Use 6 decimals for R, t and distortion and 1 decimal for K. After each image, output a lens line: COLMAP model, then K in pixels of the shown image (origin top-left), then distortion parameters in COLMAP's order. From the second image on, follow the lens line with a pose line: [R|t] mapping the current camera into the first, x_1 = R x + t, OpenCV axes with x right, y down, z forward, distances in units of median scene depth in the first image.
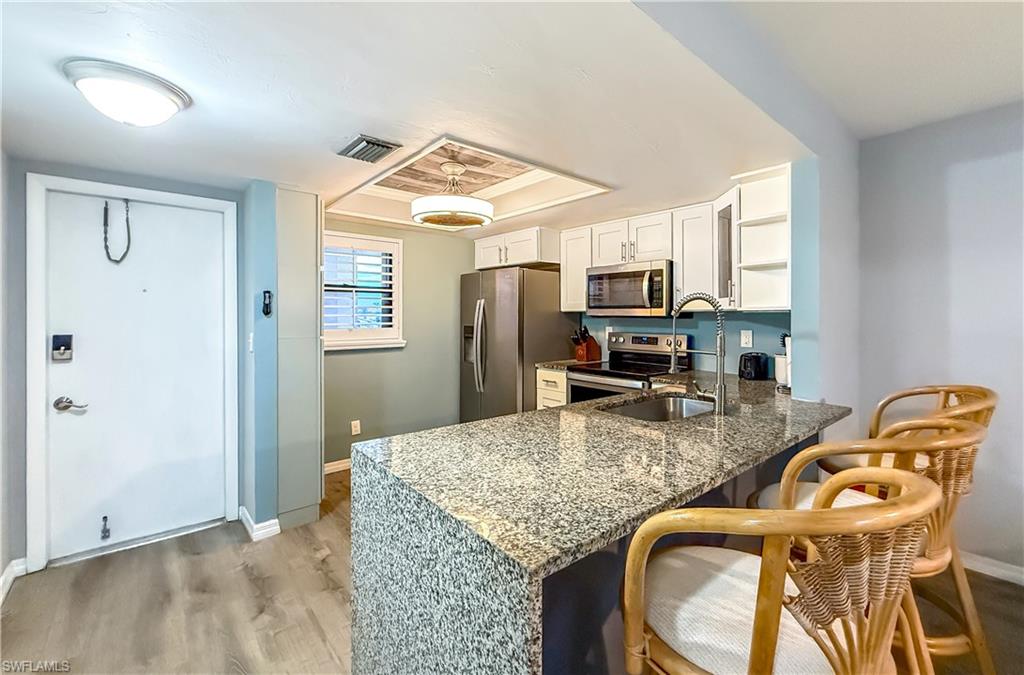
lens RADIAL K [[437.6, 0, 511.3], [0, 437.6, 317.7], [0, 0, 1]] dist [-0.000195, -0.000038]
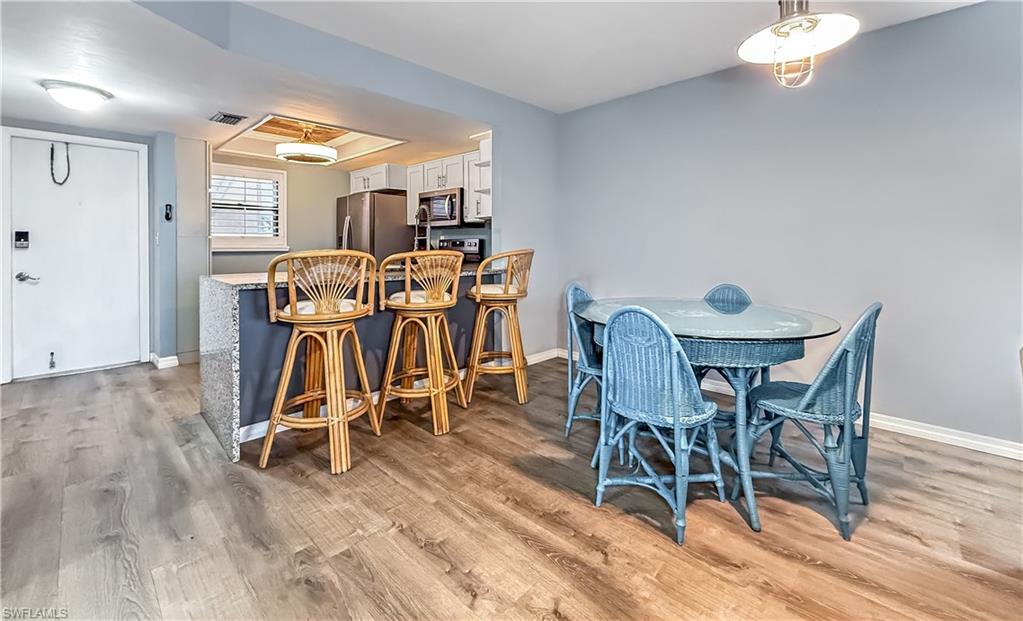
lens RADIAL K [[440.4, 0, 511.7], [0, 440.4, 247.1], [0, 0, 1]] dist [-0.000074, 0.000727]
pose [[0.995138, -0.001999, 0.098474, 0.457720], [0.002134, 0.999997, -0.001262, 0.087877], [-0.098471, 0.001466, 0.995139, -0.612863]]
